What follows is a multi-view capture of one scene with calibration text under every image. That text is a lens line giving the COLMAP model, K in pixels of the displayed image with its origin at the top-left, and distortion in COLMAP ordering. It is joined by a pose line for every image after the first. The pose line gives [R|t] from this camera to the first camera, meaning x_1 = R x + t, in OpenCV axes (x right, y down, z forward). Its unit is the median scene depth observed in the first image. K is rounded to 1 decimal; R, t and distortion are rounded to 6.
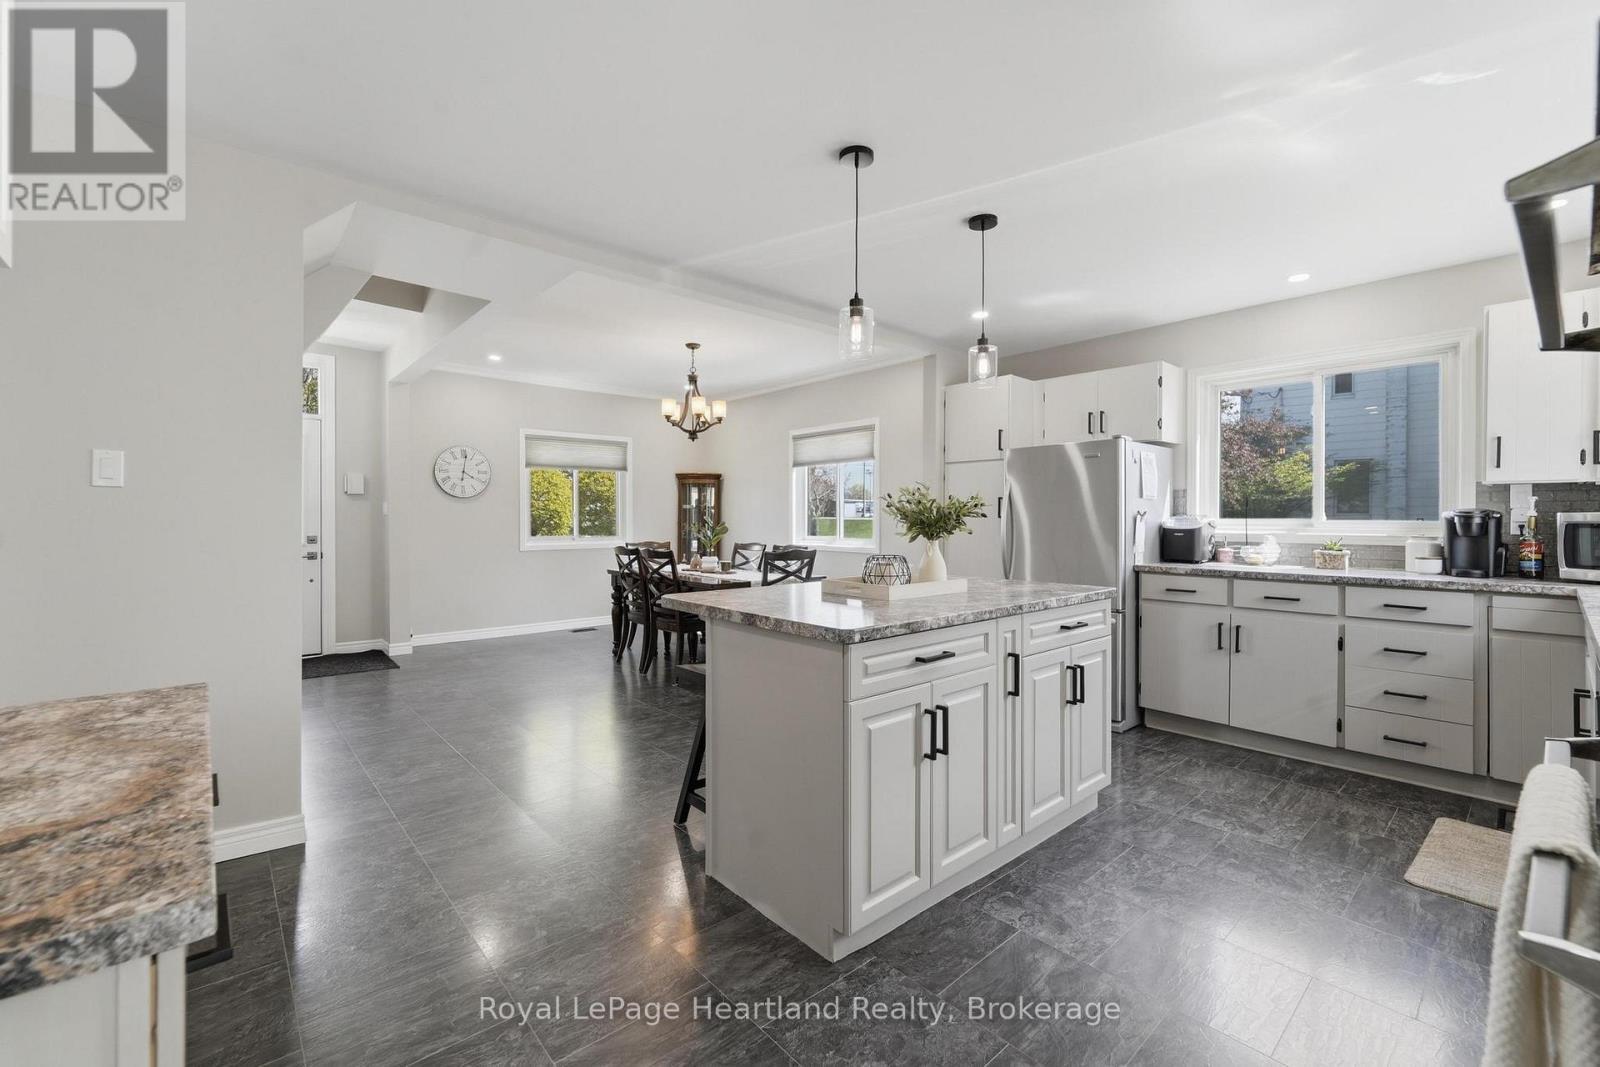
lens RADIAL K [[650.5, 0, 799.8], [0, 650.5, 526.9], [0, 0, 1]] dist [-0.001575, 0.000091]
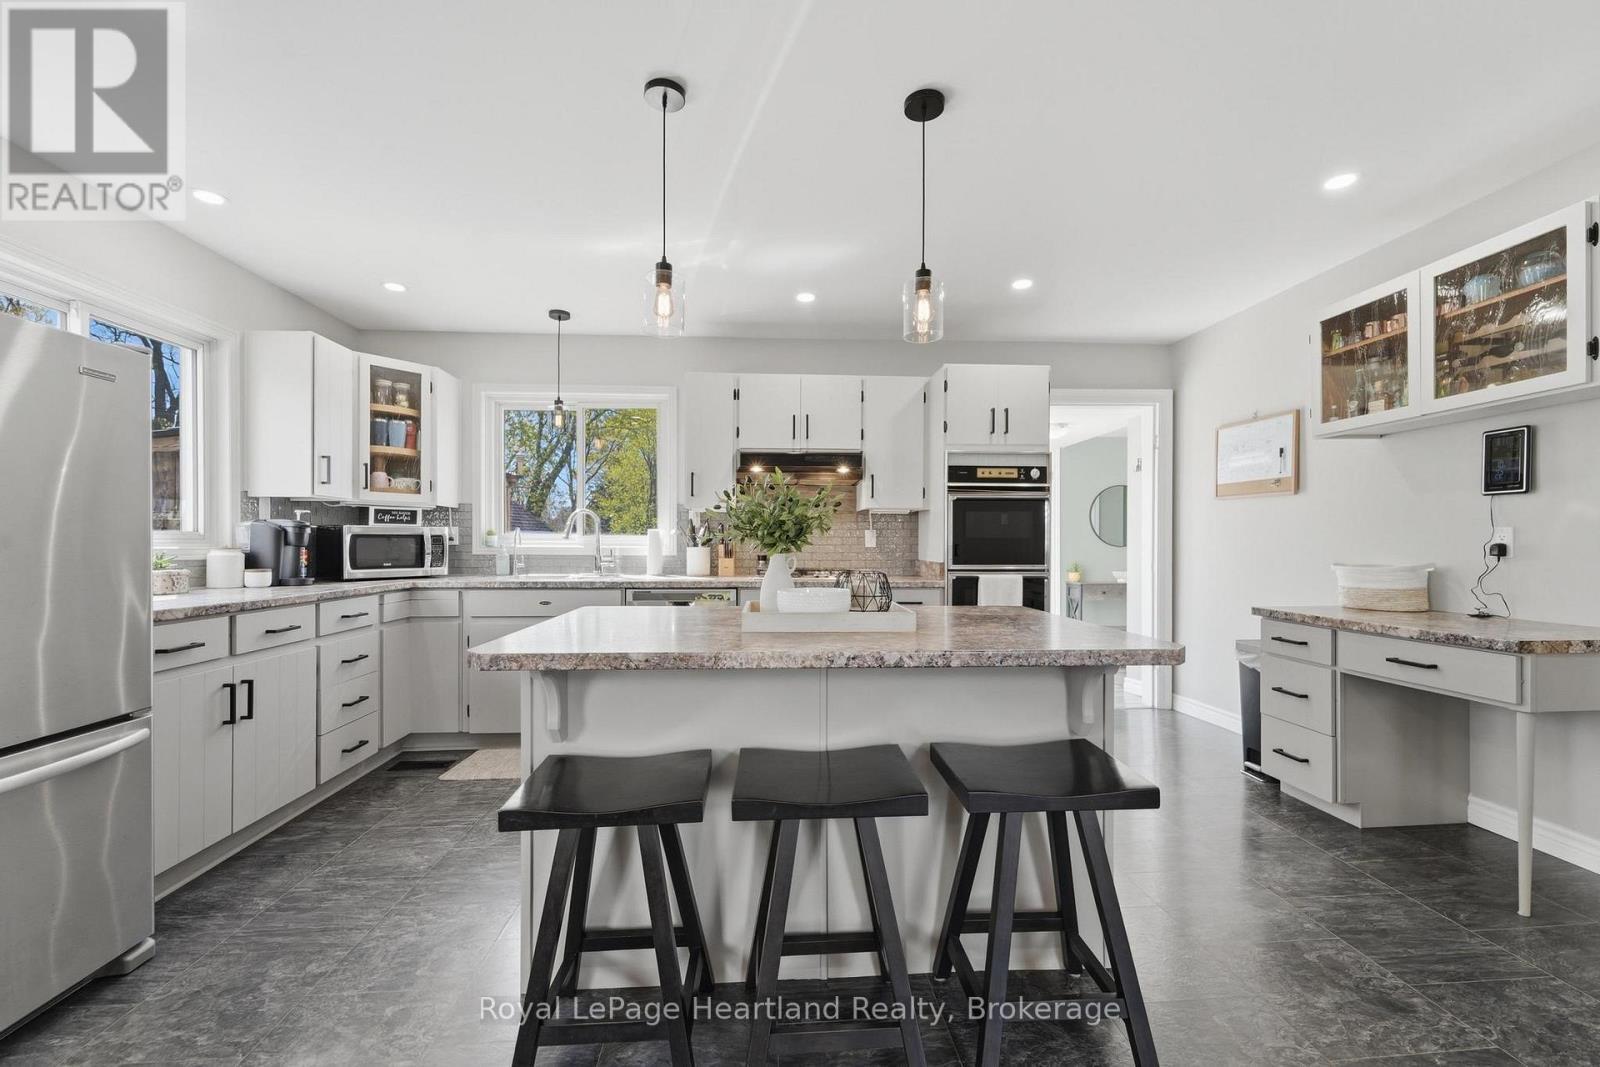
lens RADIAL K [[650.5, 0, 795.1], [0, 650.5, 541.3], [0, 0, 1]] dist [-0.001575, 0.000091]
pose [[-0.799945, -0.004153, 0.600059, -0.204447], [-0.001811, 0.999988, 0.004507, 0.001157], [-0.600071, 0.002519, -0.799943, 1.226151]]
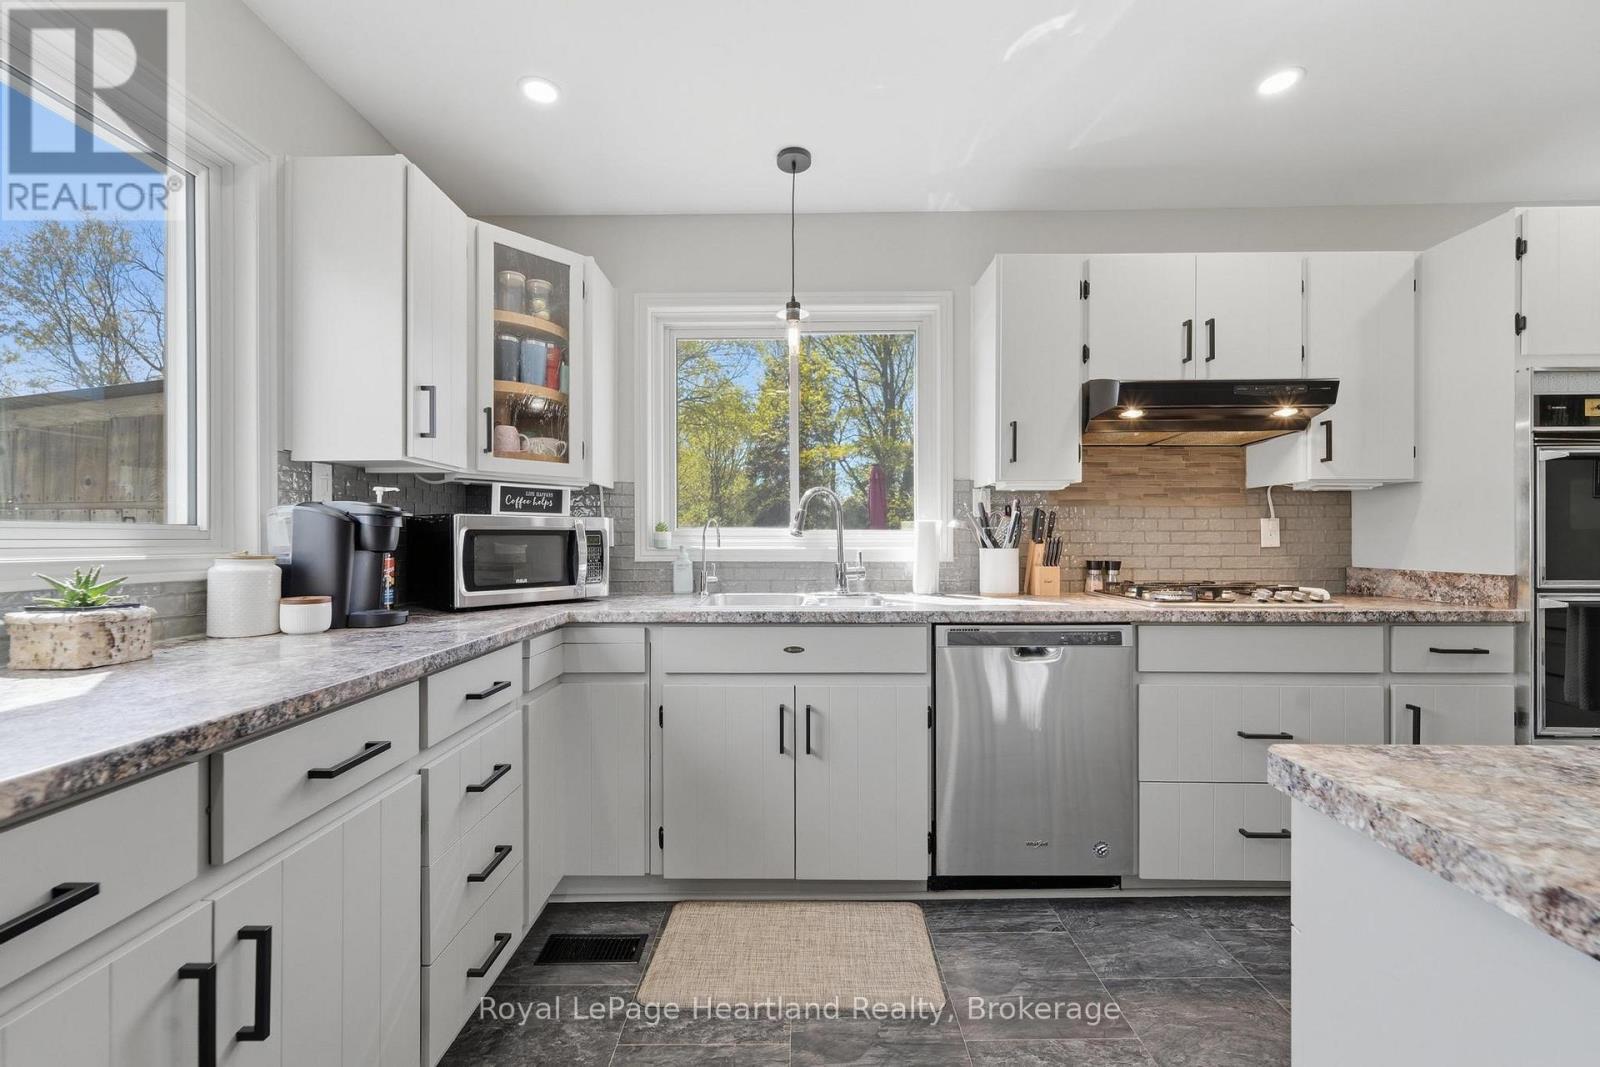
lens RADIAL K [[650.5, 0, 796.3], [0, 650.5, 534.0], [0, 0, 1]] dist [-0.001575, 0.000091]
pose [[-0.754356, 0.005716, 0.656441, 0.363050], [0.003845, 0.999983, -0.004288, 0.003659], [-0.656455, -0.000711, -0.754365, 1.072881]]
